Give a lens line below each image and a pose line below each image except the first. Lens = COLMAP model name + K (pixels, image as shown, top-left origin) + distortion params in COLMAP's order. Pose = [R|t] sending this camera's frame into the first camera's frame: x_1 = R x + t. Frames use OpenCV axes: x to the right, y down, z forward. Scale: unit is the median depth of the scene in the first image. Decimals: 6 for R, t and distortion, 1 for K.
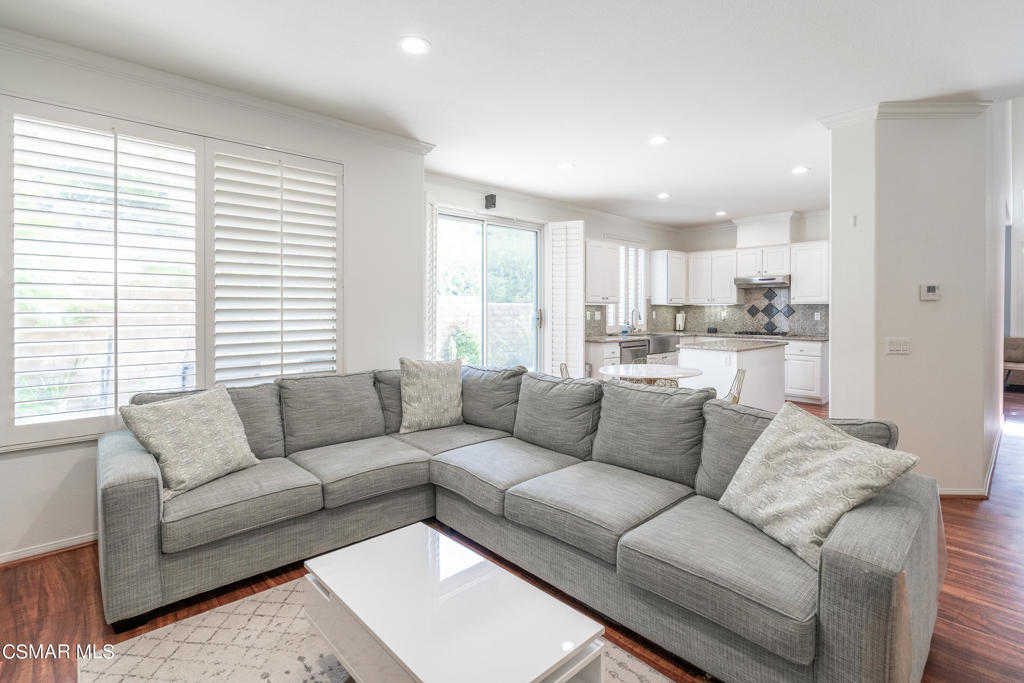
lens RADIAL K [[469.8, 0, 510.7], [0, 469.8, 316.7], [0, 0, 1]] dist [-0.001125, 0.000087]
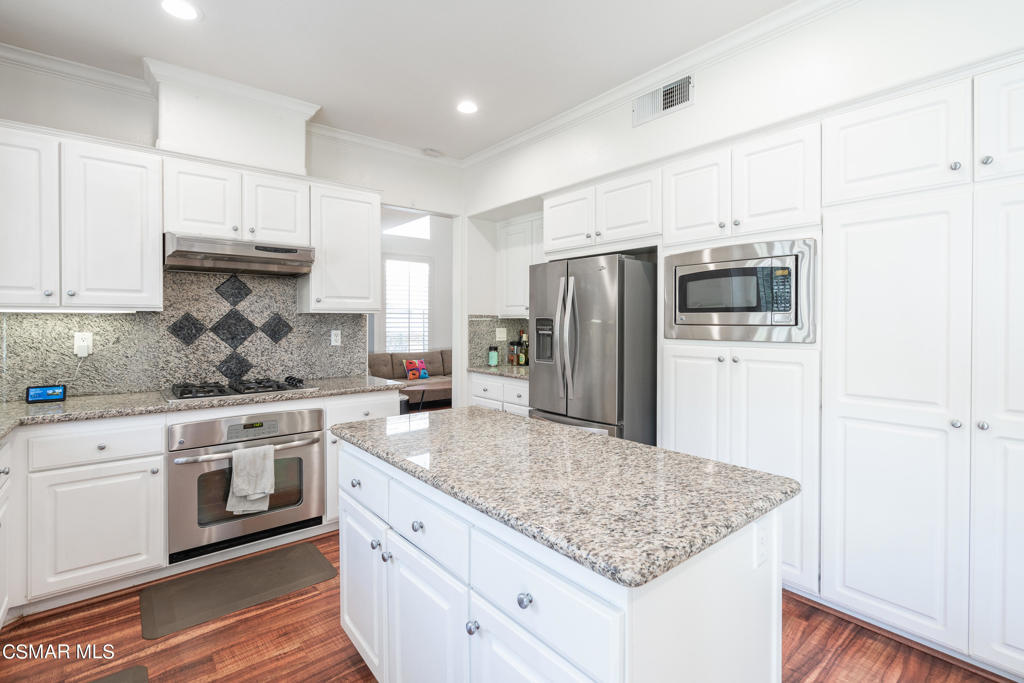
lens RADIAL K [[469.8, 0, 489.5], [0, 469.8, 323.7], [0, 0, 1]] dist [-0.001125, 0.000087]
pose [[0.086594, -0.003073, 0.996239, 0.170753], [0.017678, 0.999843, 0.001547, -0.014154], [-0.996087, 0.017478, 0.086635, 0.791096]]
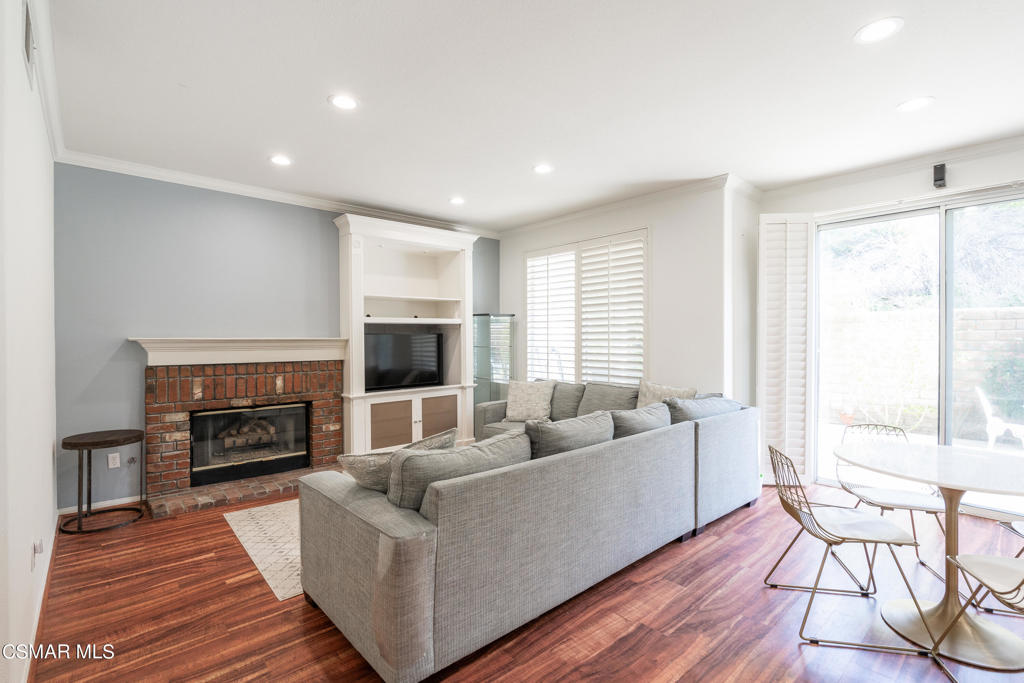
lens RADIAL K [[469.8, 0, 511.1], [0, 469.8, 335.6], [0, 0, 1]] dist [-0.001125, 0.000087]
pose [[-0.007100, -0.002766, -0.999971, 0.492967], [-0.016928, 0.999853, -0.002645, -0.008535], [0.999832, 0.016909, -0.007145, 0.331762]]
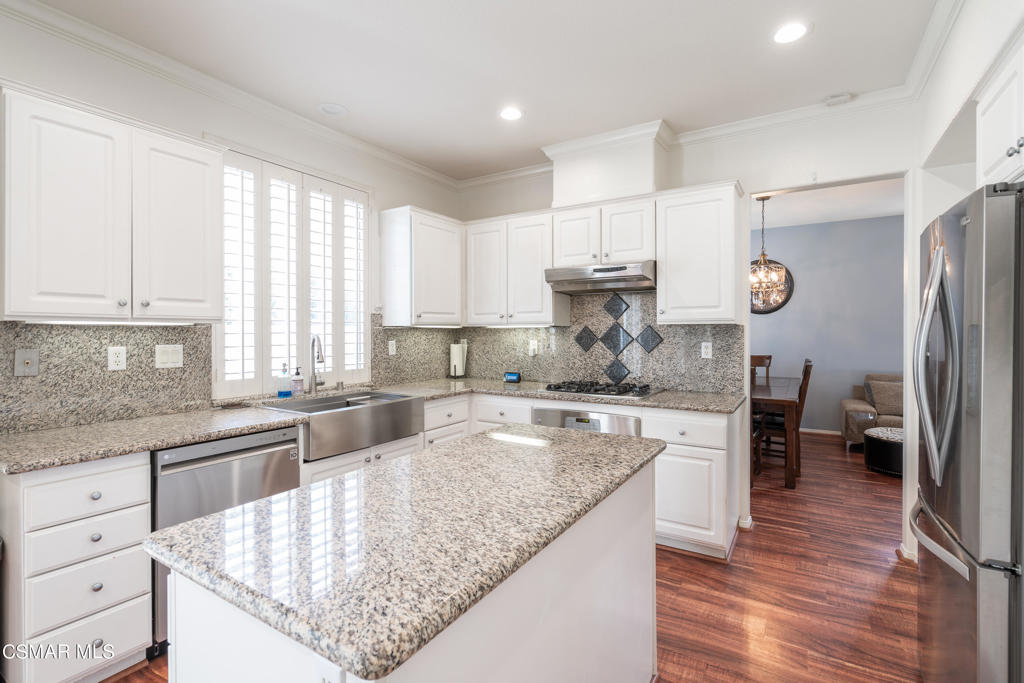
lens RADIAL K [[469.8, 0, 512.8], [0, 469.8, 332.9], [0, 0, 1]] dist [-0.001125, 0.000087]
pose [[0.963137, -0.001949, 0.269003, 0.340118], [0.006159, 0.999871, -0.014808, -0.012889], [-0.268940, 0.015919, 0.963025, 0.599281]]
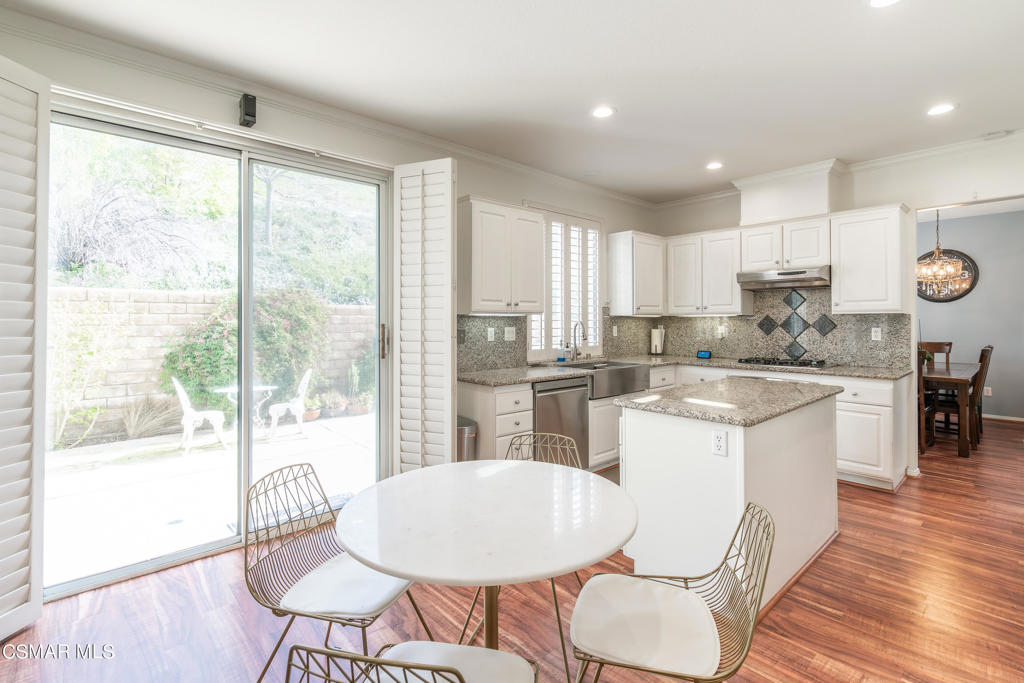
lens RADIAL K [[469.8, 0, 520.4], [0, 469.8, 318.8], [0, 0, 1]] dist [-0.001125, 0.000087]
pose [[0.999983, -0.002223, 0.005352, 0.196903], [0.002341, 0.999752, -0.022131, -0.008366], [-0.005301, 0.022143, 0.999741, 0.403990]]
